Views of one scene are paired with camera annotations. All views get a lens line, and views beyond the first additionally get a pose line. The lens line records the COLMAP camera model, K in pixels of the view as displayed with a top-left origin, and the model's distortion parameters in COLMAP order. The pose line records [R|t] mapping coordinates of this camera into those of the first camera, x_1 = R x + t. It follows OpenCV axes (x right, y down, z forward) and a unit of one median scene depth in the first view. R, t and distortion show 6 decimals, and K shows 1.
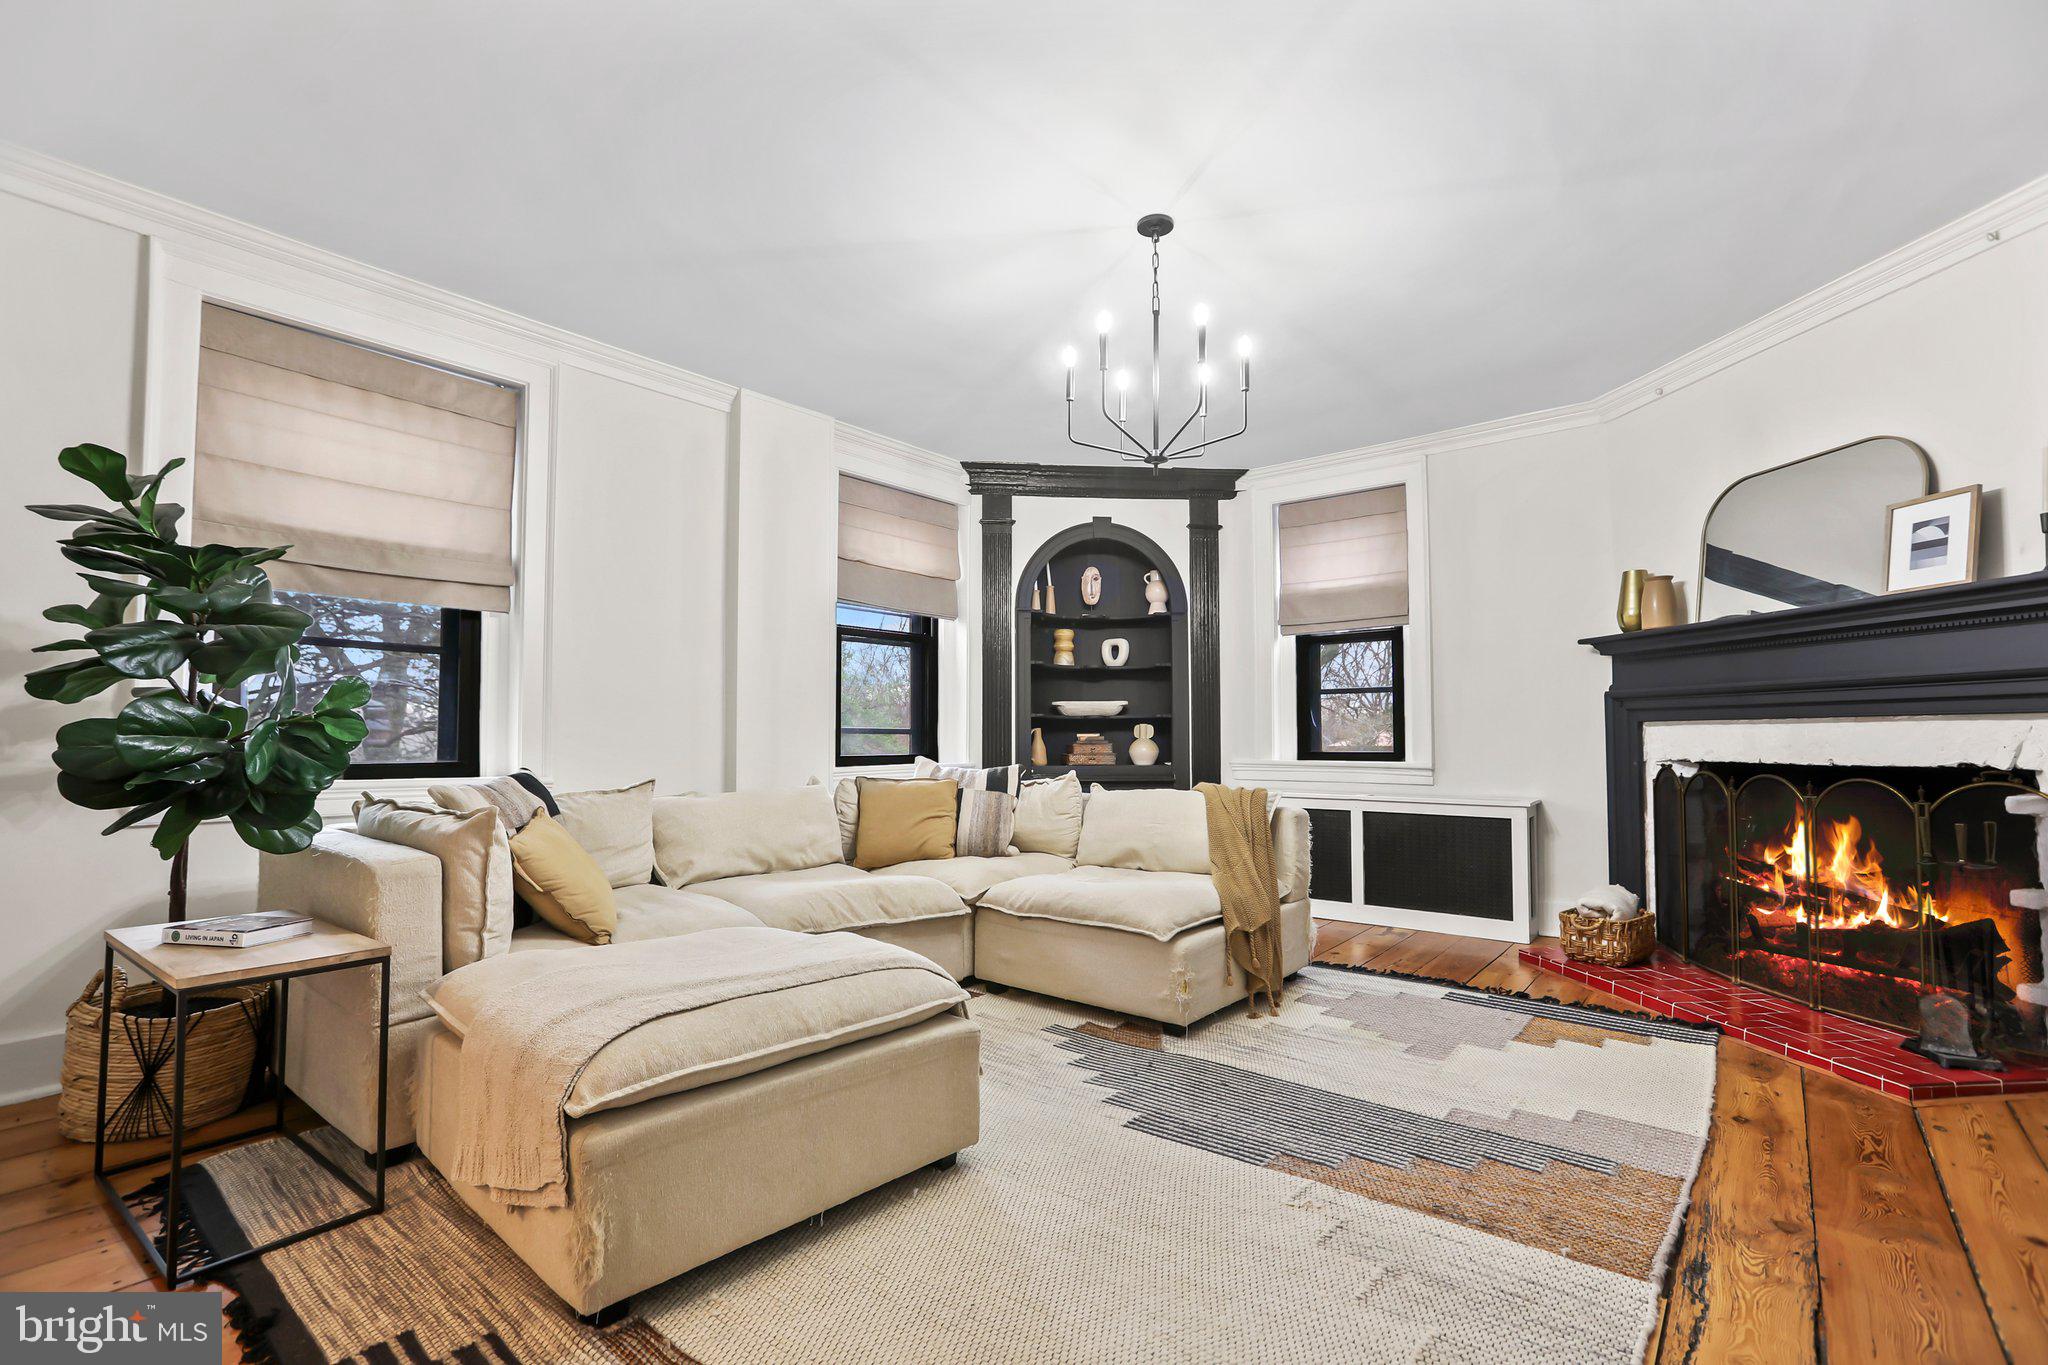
lens RADIAL K [[935.8, 0, 1019.9], [0, 935.8, 692.2], [0, 0, 1]] dist [-0.045490, 0.029332]
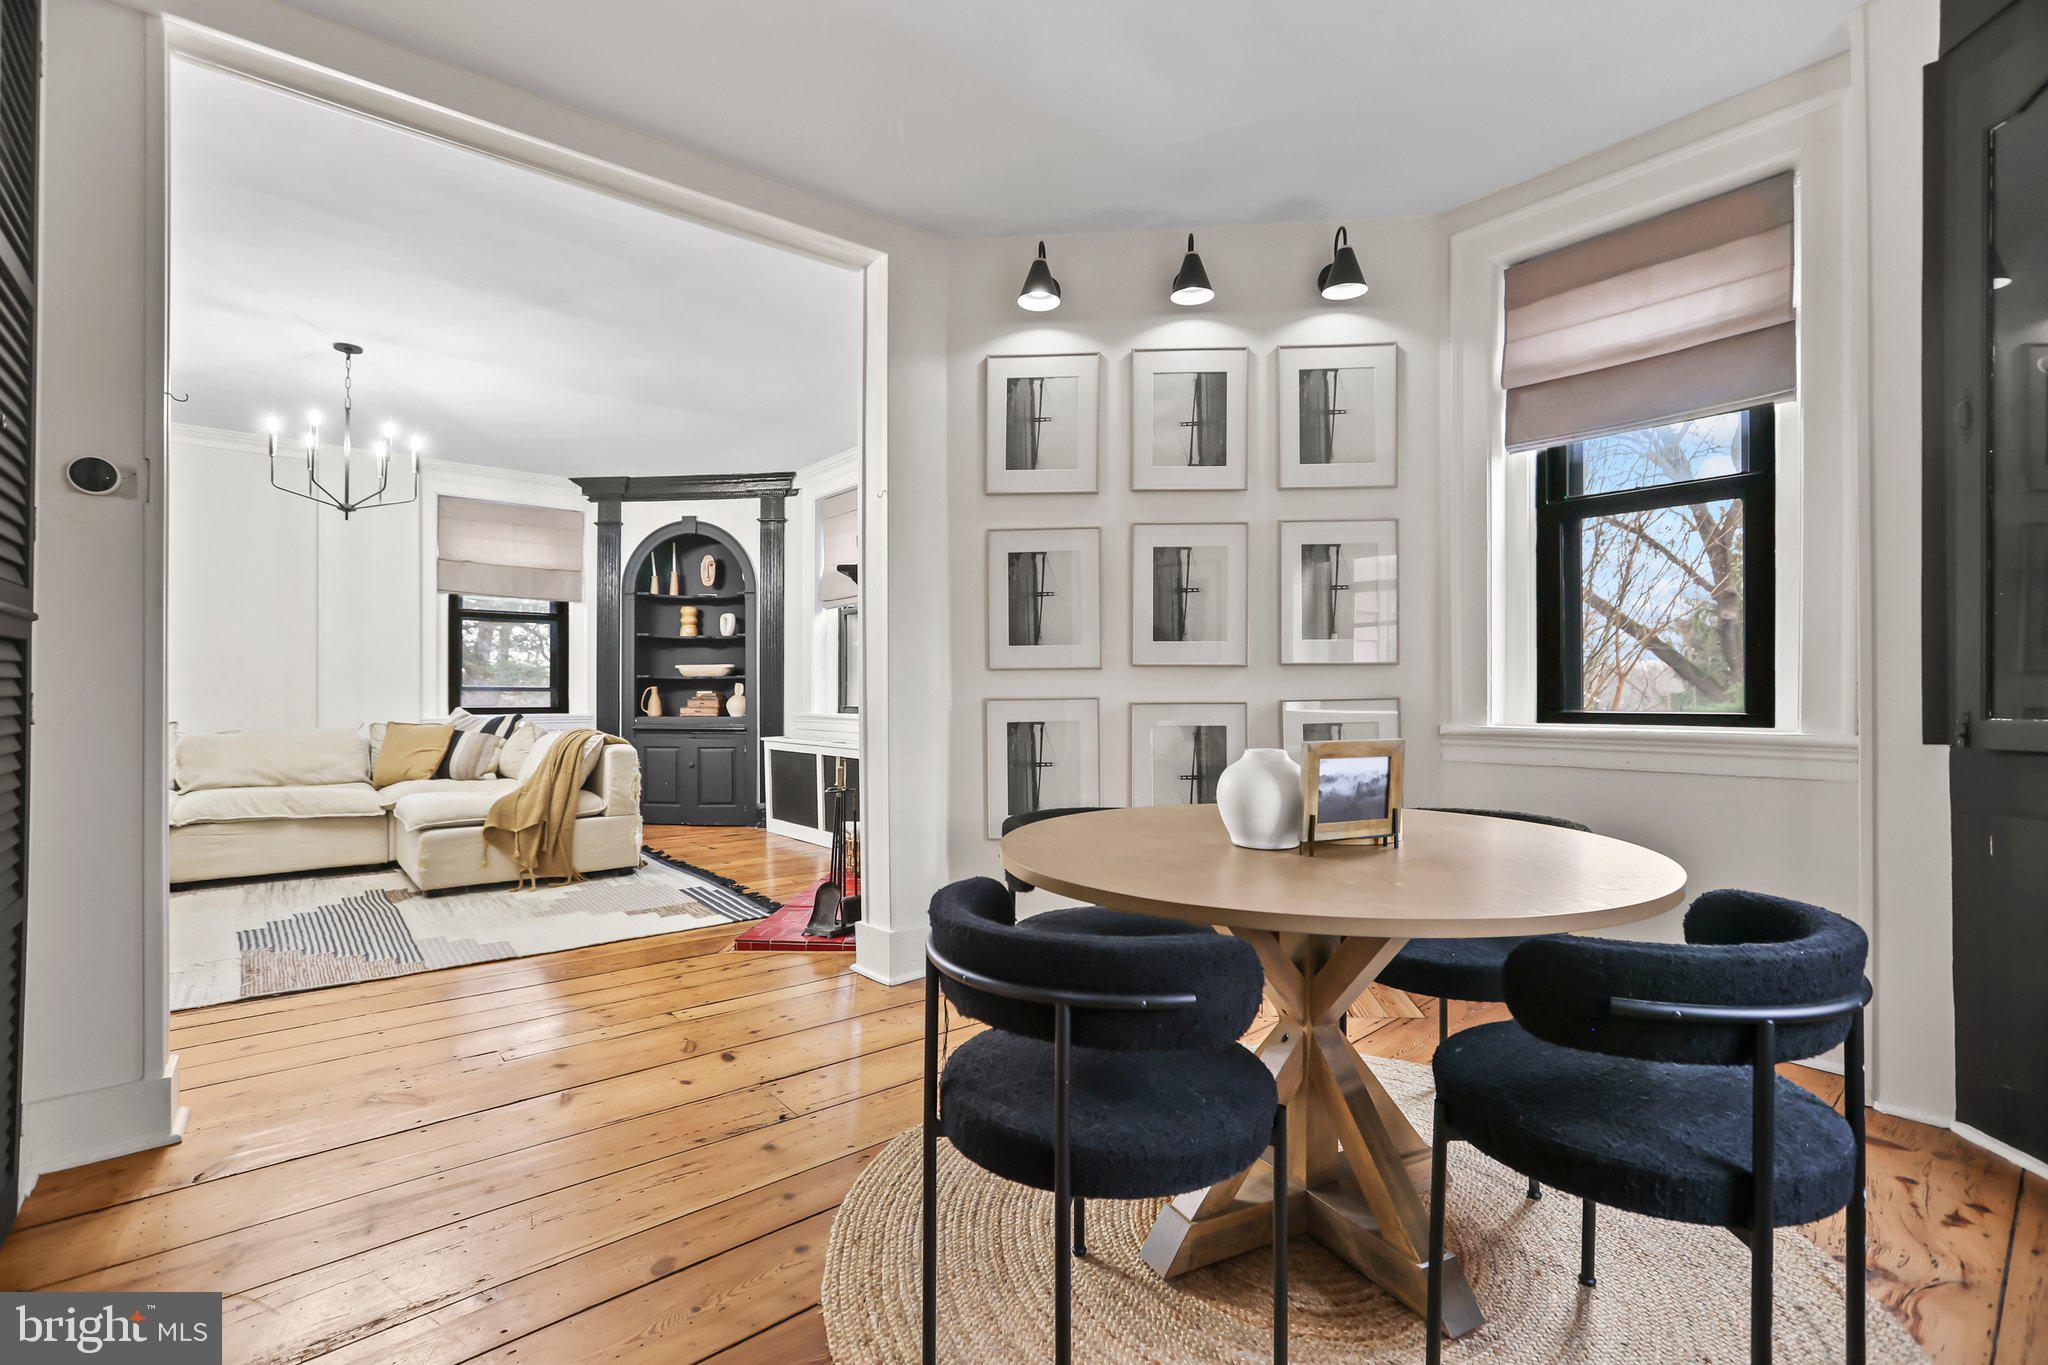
lens RADIAL K [[935.8, 0, 1019.9], [0, 935.8, 692.2], [0, 0, 1]] dist [-0.045490, 0.029332]
pose [[0.983214, -0.000598, -0.182456, 1.001038], [0.008872, 0.998969, 0.044533, -0.008032], [0.182241, -0.045404, 0.982205, -0.184343]]
